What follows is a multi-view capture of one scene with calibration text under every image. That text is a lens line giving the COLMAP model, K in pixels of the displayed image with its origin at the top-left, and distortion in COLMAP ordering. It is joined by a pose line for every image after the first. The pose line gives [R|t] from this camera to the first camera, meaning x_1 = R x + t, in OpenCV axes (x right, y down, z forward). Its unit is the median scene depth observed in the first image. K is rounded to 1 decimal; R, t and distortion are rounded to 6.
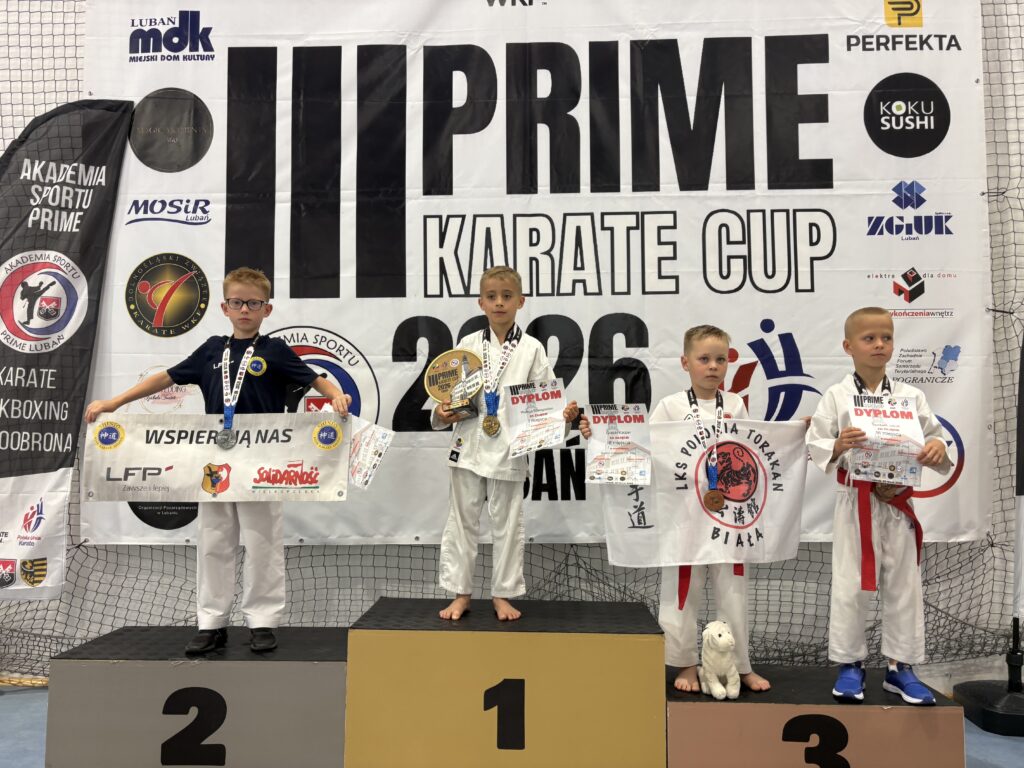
lens RADIAL K [[776.1, 0, 513.8], [0, 776.1, 387.7], [0, 0, 1]] dist [0.050721, -0.035385]
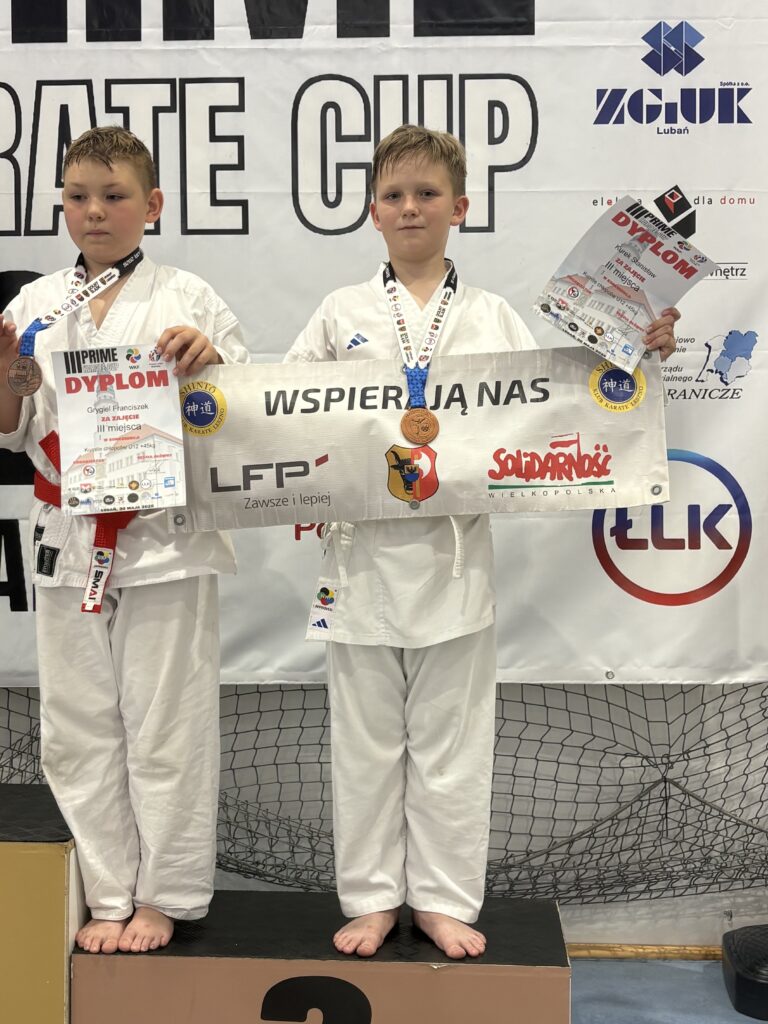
lens RADIAL K [[1417.0, 0, 386.4], [0, 1417.0, 531.2], [0, 0, 1]] dist [0.042499, 0.000000]
pose [[0.999800, 0.004637, -0.019474, 0.327748], [-0.002955, 0.996330, 0.085547, 0.001472], [0.019799, -0.085472, 0.996144, -0.005539]]
